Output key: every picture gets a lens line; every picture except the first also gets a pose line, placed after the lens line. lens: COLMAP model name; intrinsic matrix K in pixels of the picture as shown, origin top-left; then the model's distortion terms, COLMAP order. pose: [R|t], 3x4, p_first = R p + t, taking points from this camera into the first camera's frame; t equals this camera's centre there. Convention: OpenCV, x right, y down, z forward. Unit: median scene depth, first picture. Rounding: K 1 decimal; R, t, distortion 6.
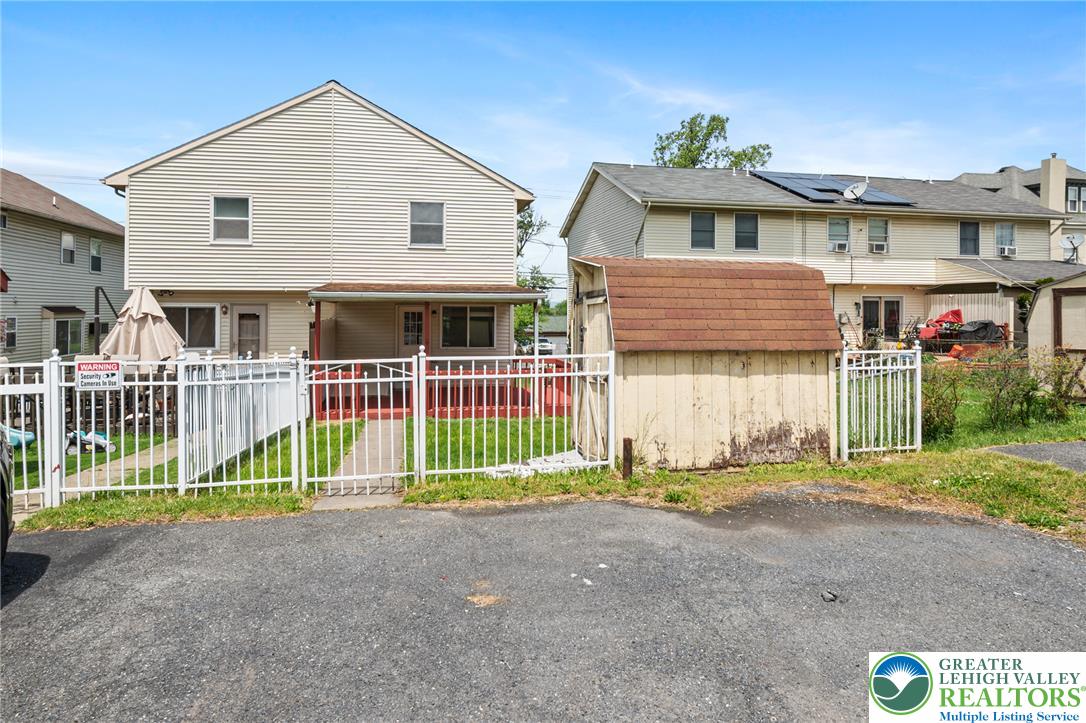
lens RADIAL K [[687.4, 0, 580.3], [0, 687.4, 319.8], [0, 0, 1]] dist [-0.008398, 0.006575]
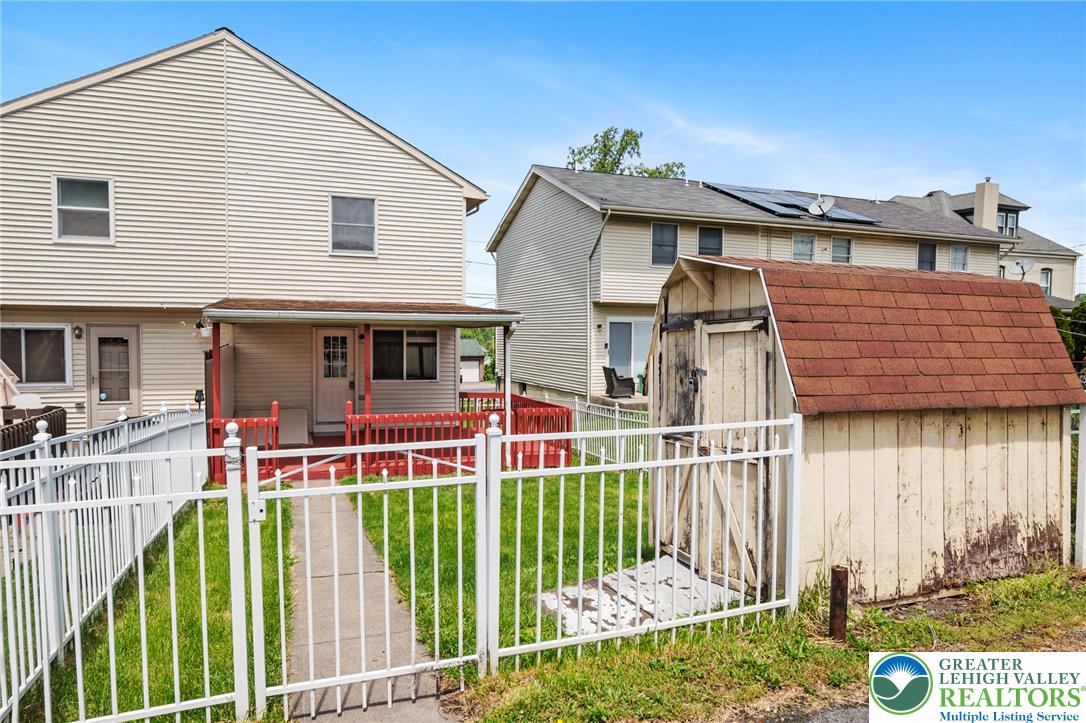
lens RADIAL K [[687.4, 0, 564.4], [0, 687.4, 377.5], [0, 0, 1]] dist [-0.008398, 0.006575]
pose [[0.990763, -0.002485, 0.135580, -0.095014], [-0.004504, 0.998677, 0.051216, -0.006064], [-0.135527, -0.051353, 0.989442, 0.187287]]
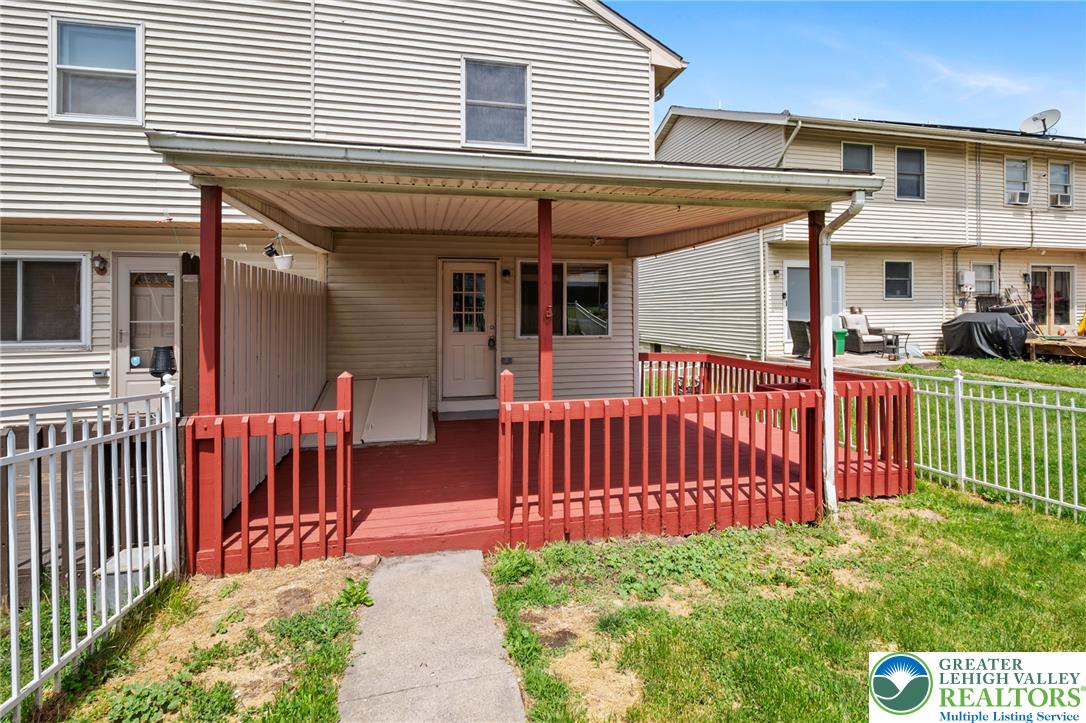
lens RADIAL K [[511.0, 0, 546.3], [0, 511.0, 305.9], [0, 0, 1]] dist [-0.000680, 0.000998]
pose [[0.999728, -0.012056, -0.019954, -0.187397], [0.011583, 0.999653, -0.023677, 0.028229], [0.020232, 0.023440, 0.999521, 0.640598]]
